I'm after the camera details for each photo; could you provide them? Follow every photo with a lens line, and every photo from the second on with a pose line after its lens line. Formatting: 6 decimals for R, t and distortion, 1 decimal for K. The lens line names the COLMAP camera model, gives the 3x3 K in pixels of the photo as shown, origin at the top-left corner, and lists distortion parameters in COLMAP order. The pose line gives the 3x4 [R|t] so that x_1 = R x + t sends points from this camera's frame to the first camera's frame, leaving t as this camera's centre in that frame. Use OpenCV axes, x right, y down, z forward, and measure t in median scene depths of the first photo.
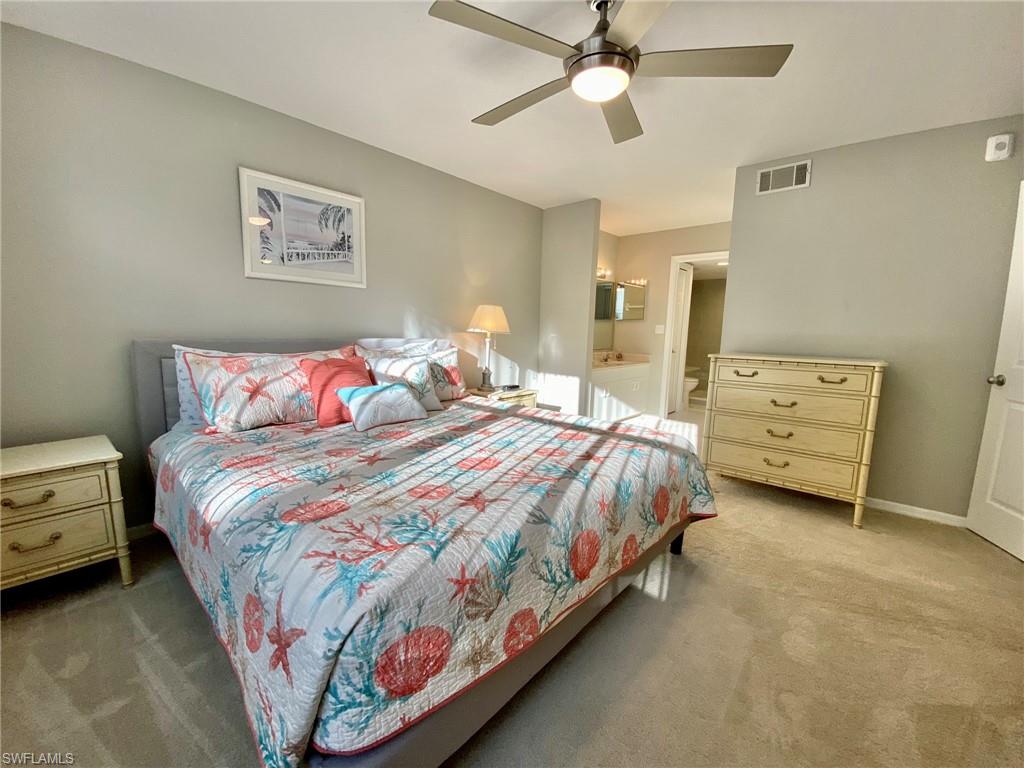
lens RADIAL K [[419.6, 0, 508.9], [0, 419.6, 386.6], [0, 0, 1]] dist [0.036676, -0.027190]
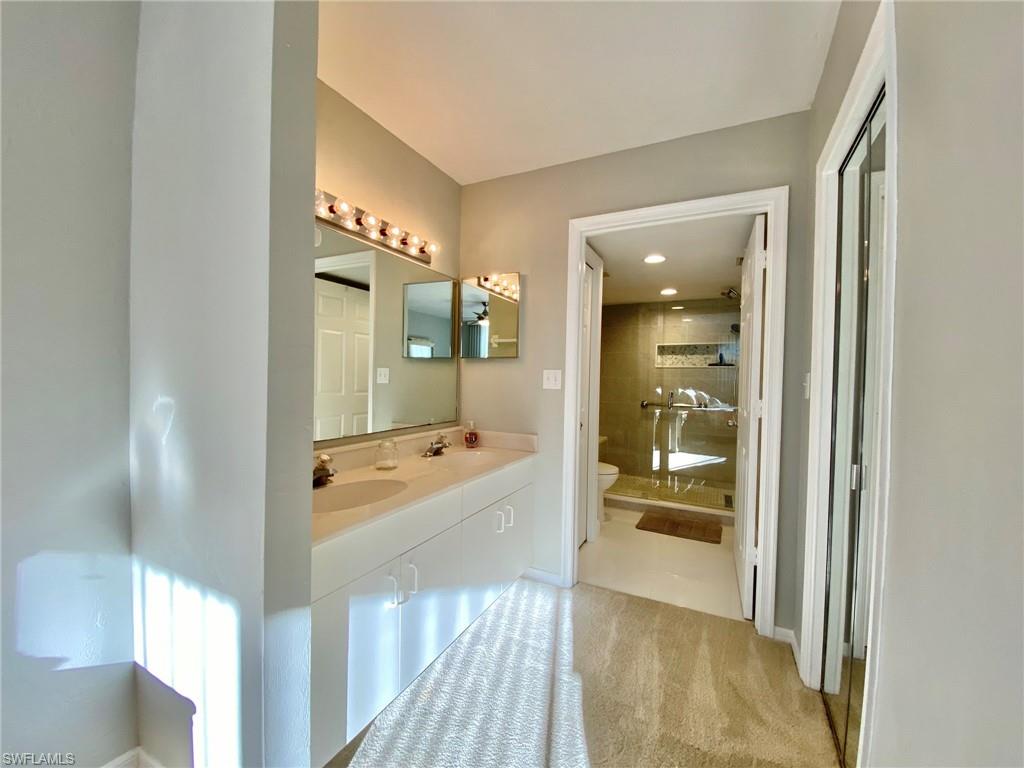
lens RADIAL K [[419.6, 0, 508.9], [0, 419.6, 386.6], [0, 0, 1]] dist [0.036676, -0.027190]
pose [[0.965856, -0.001601, 0.259074, 0.183593], [0.033408, 0.992402, -0.118417, -0.071377], [-0.256916, 0.123029, 0.958571, 0.542679]]
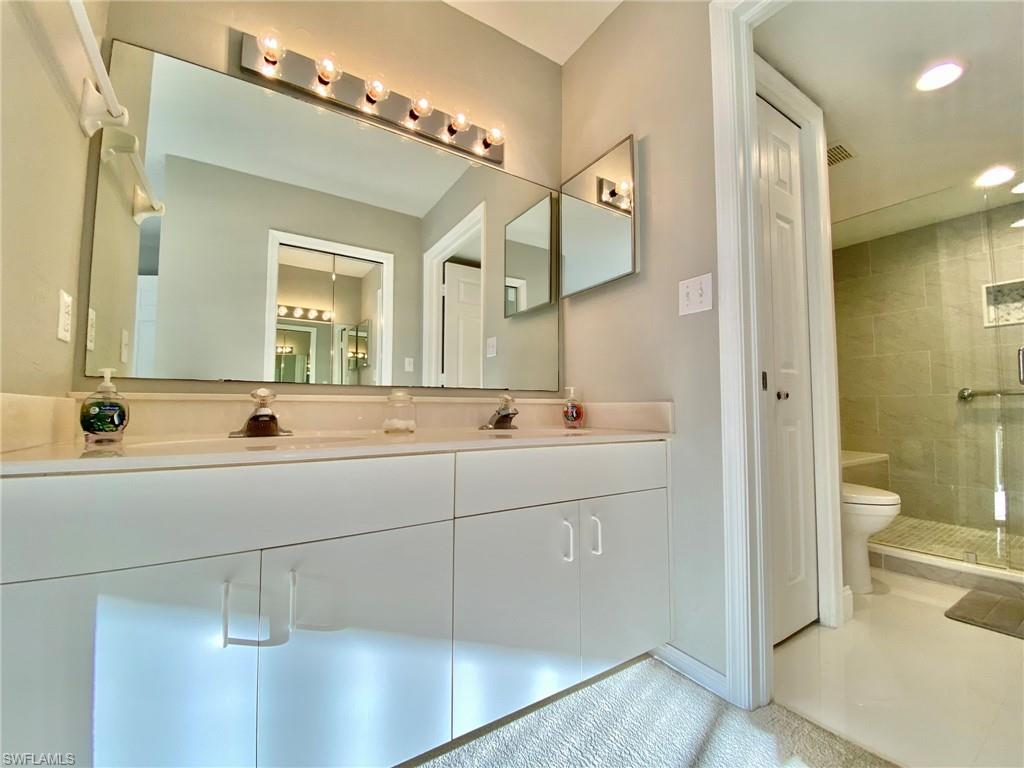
lens RADIAL K [[419.6, 0, 508.9], [0, 419.6, 386.6], [0, 0, 1]] dist [0.036676, -0.027190]
pose [[0.962422, -0.028105, -0.270101, 0.299201], [-0.027564, 0.979382, -0.200126, -0.028809], [0.270156, 0.200051, 0.941804, 0.700125]]
